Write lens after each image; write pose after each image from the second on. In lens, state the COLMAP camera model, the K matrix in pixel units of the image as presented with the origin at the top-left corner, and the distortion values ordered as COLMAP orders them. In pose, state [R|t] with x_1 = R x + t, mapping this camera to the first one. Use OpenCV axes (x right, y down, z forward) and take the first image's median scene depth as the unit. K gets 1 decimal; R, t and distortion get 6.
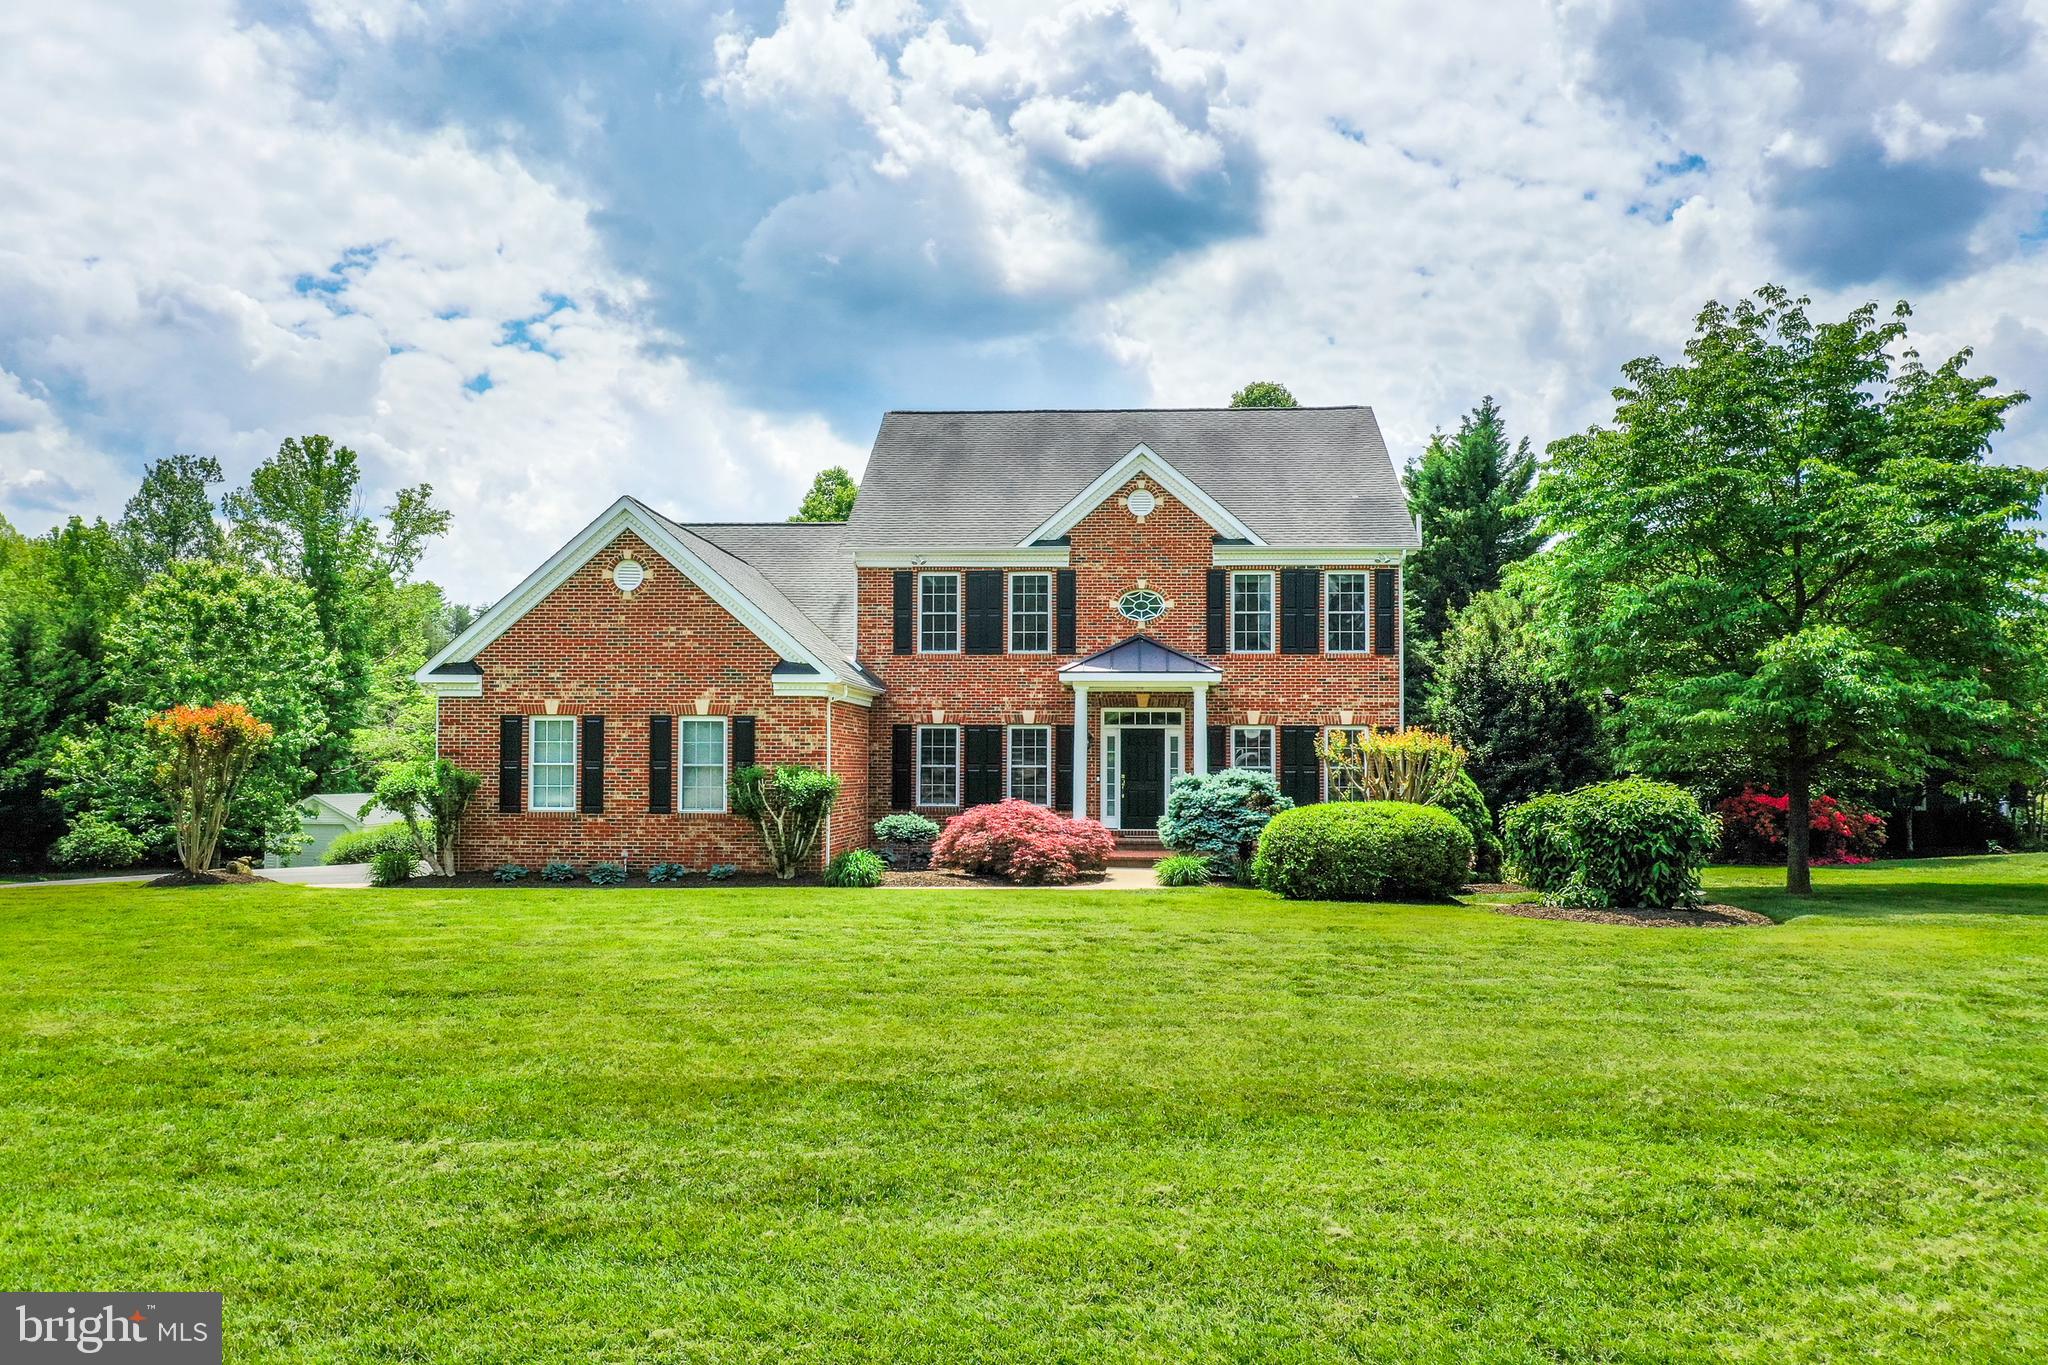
lens RADIAL K [[1718.2, 0, 986.9], [0, 1718.2, 676.7], [0, 0, 1]] dist [0.002974, 0.001971]
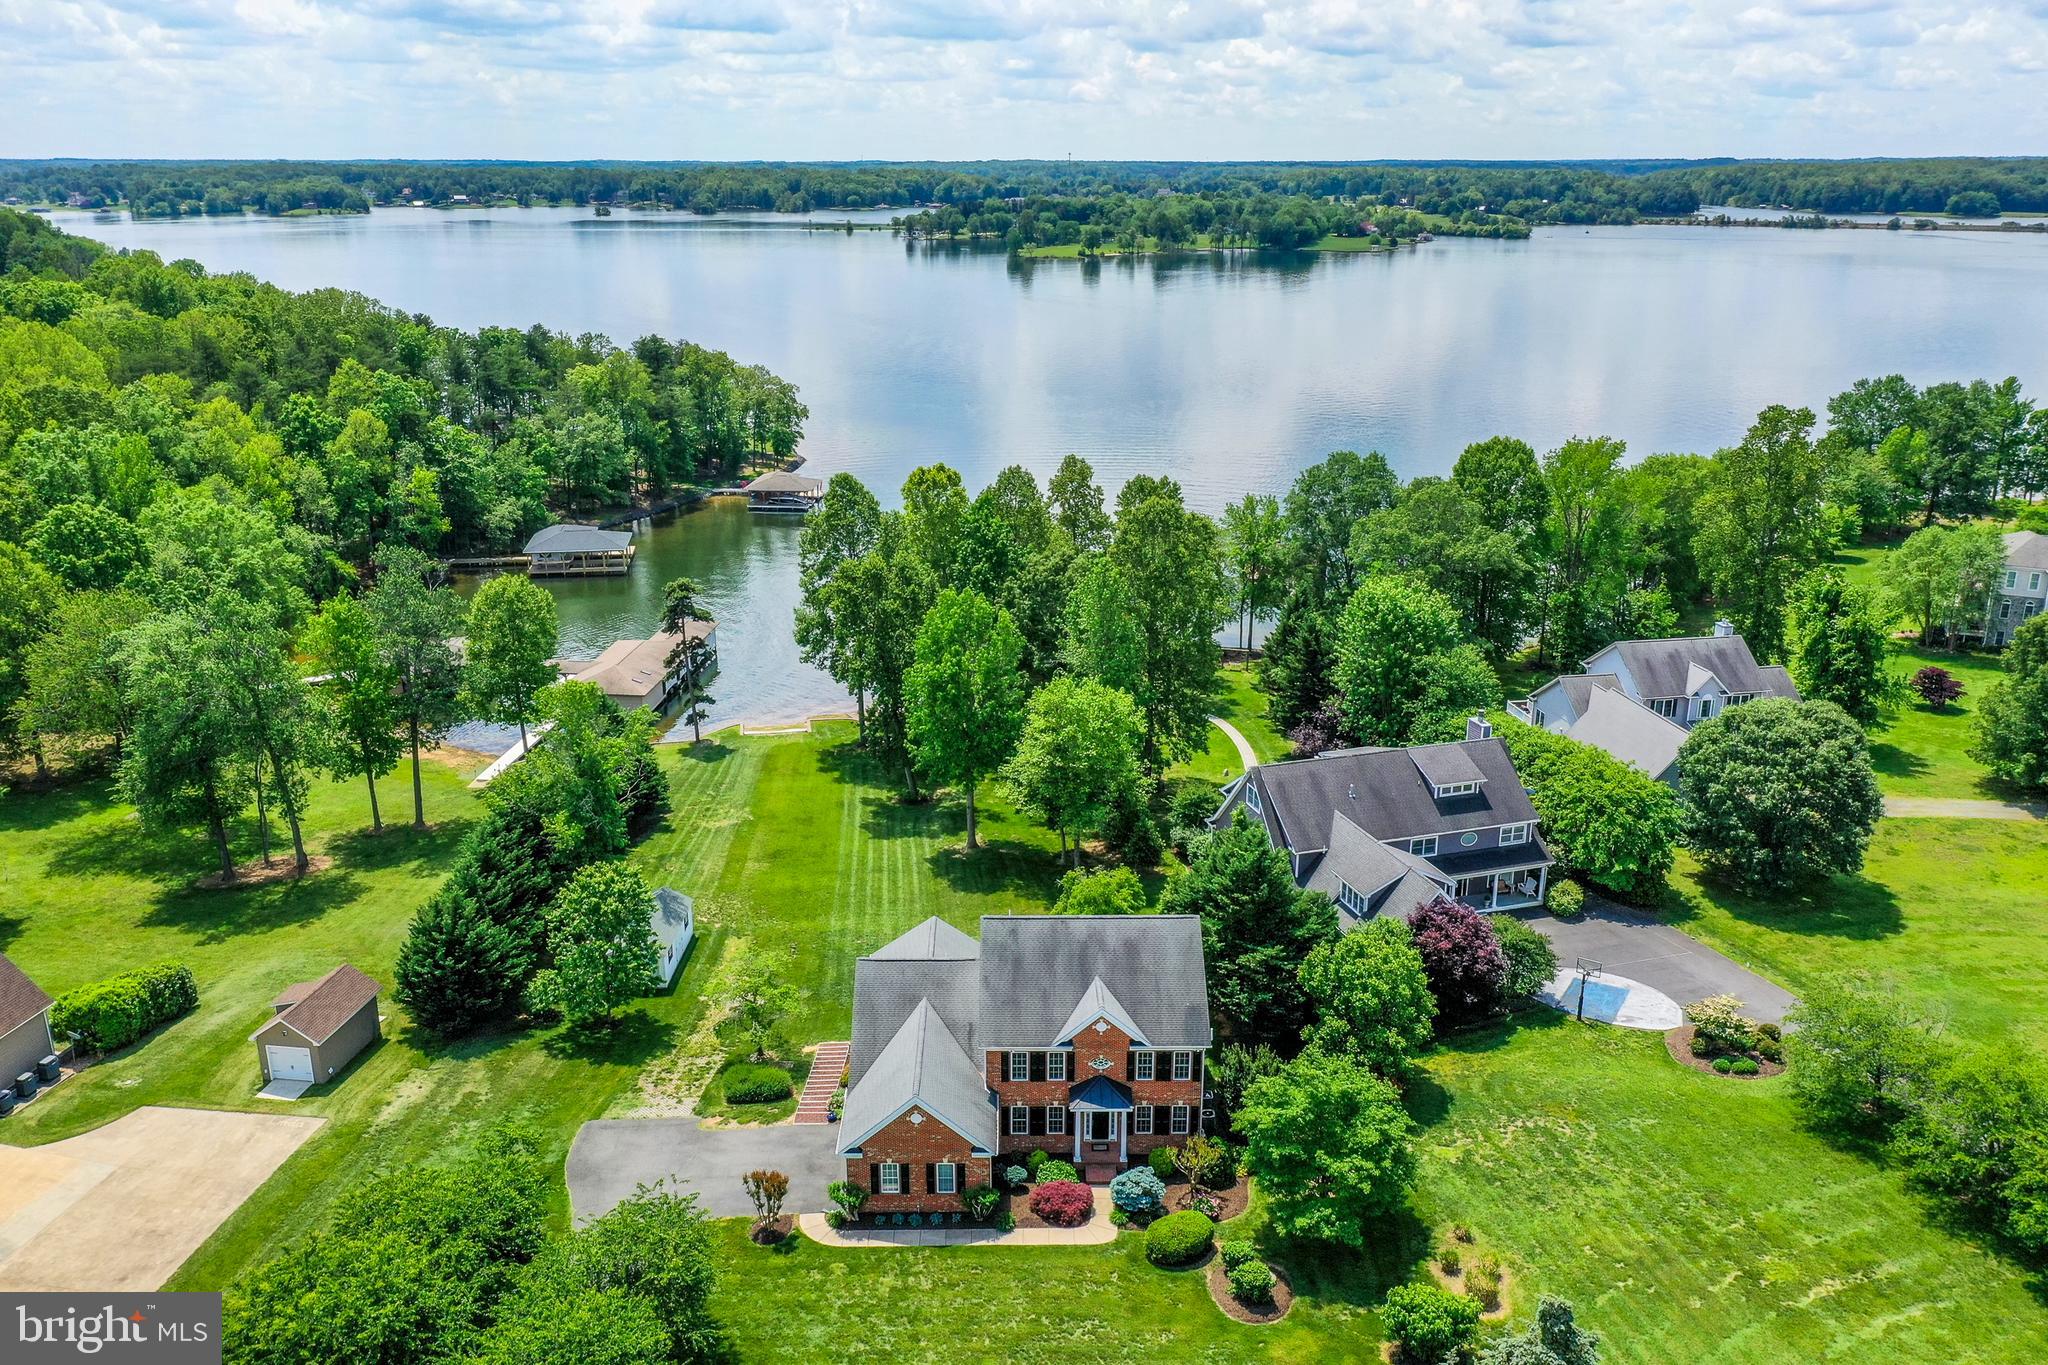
lens RADIAL K [[1718.2, 0, 1028.9], [0, 1718.2, 743.2], [0, 0, 1]] dist [0.002974, 0.001971]
pose [[0.995657, -0.033971, 0.086679, -0.217797], [-0.002362, 0.921532, 0.388296, -1.457104], [-0.093069, -0.386815, 0.917449, -1.112928]]
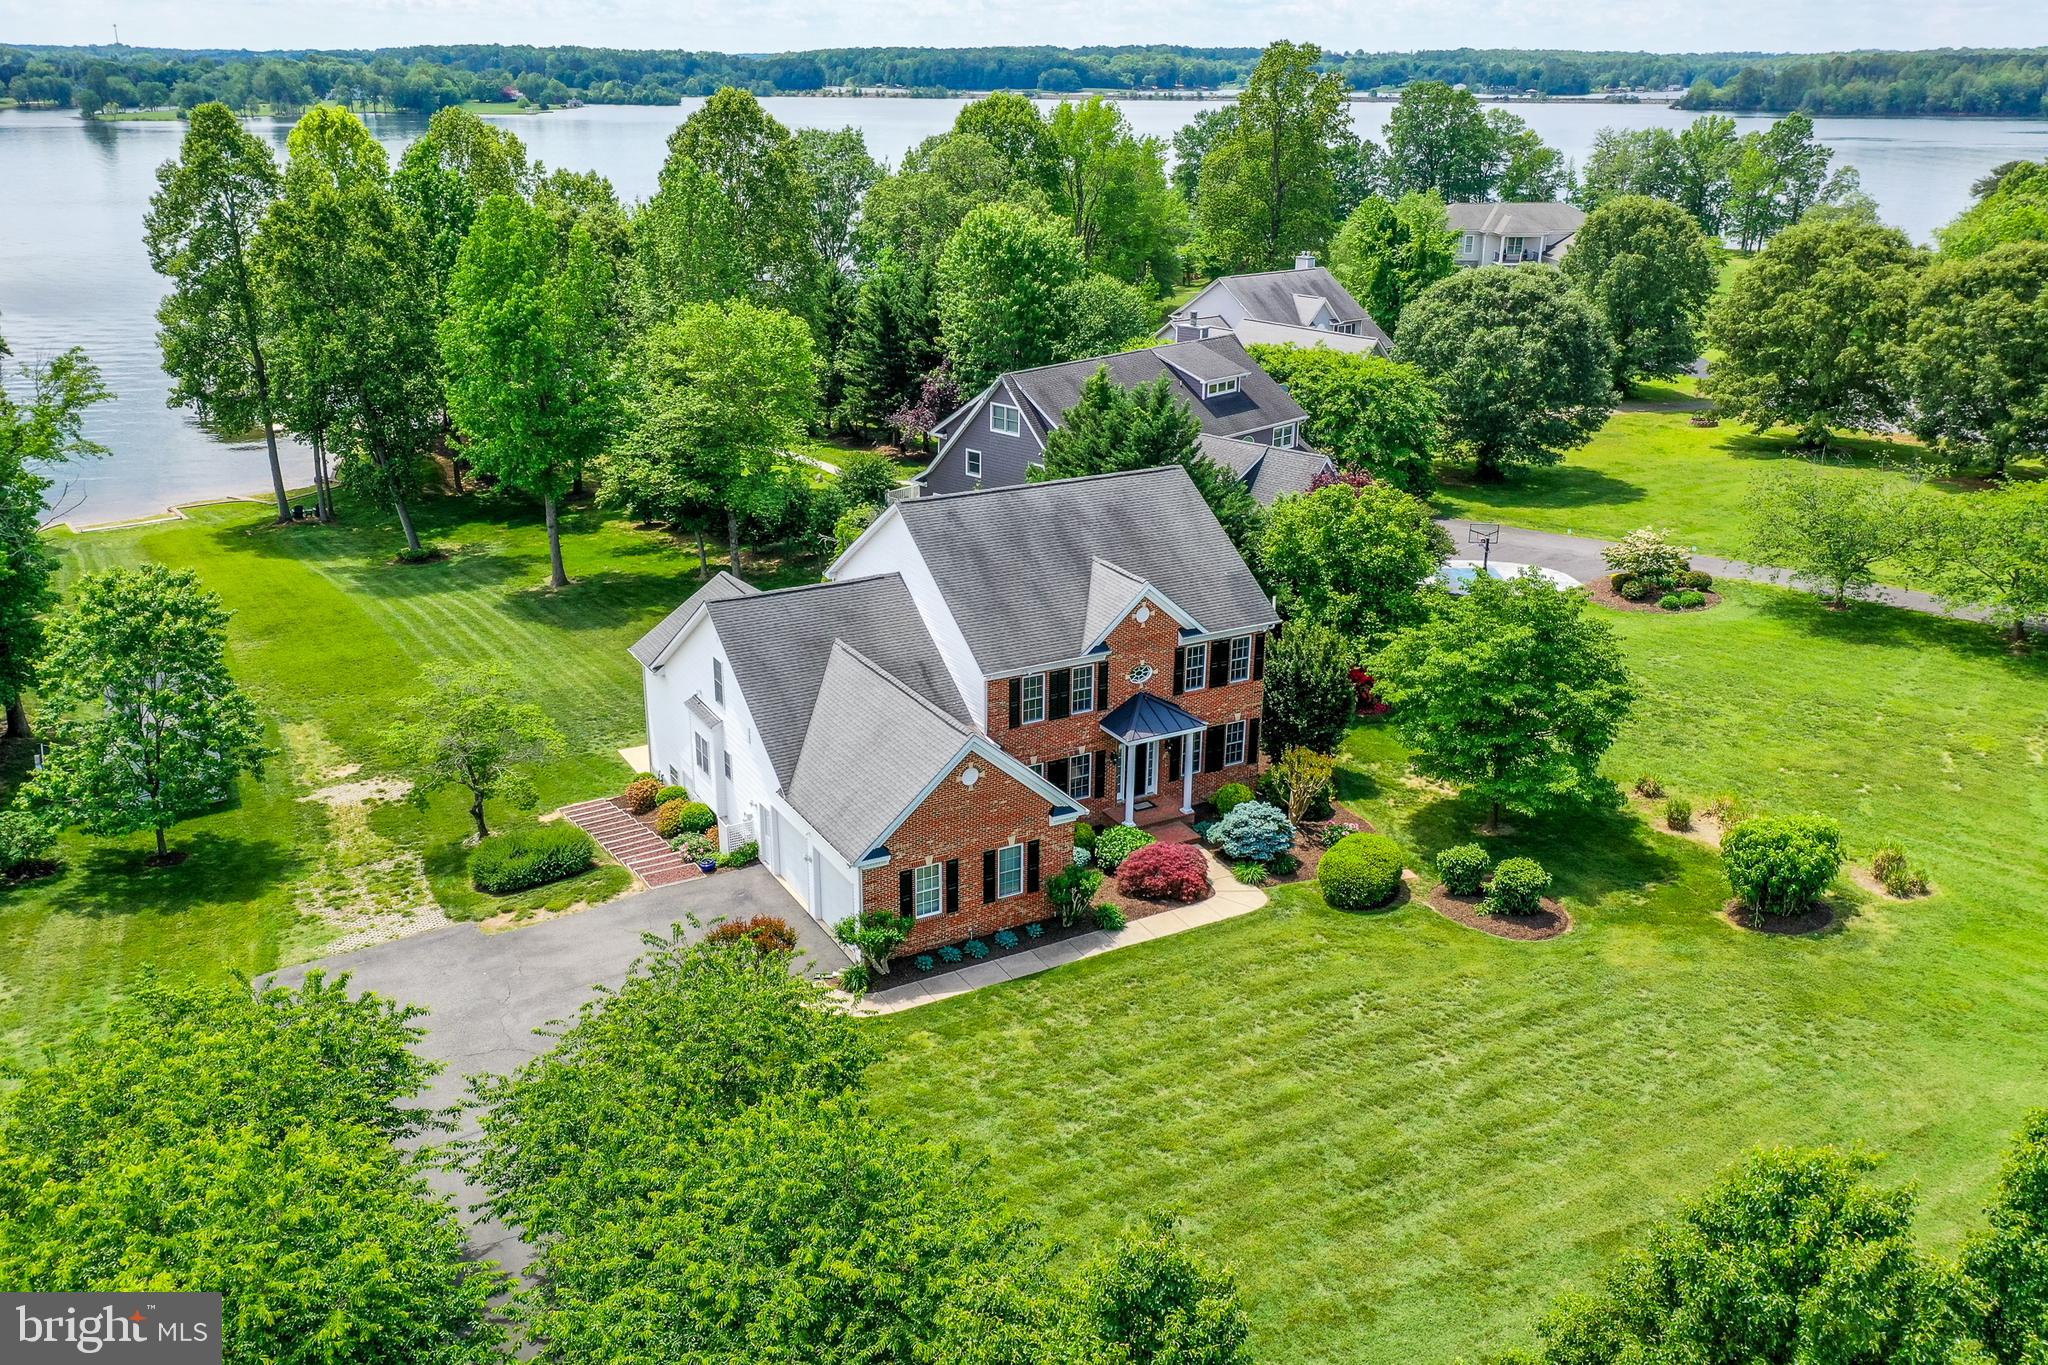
lens RADIAL K [[1718.2, 0, 1060.5], [0, 1718.2, 735.9], [0, 0, 1]] dist [0.002974, 0.001971]
pose [[0.820485, -0.207296, 0.532759, -0.874631], [-0.037365, 0.910499, 0.411819, -0.671990], [-0.570445, -0.357798, 0.739306, -0.198214]]
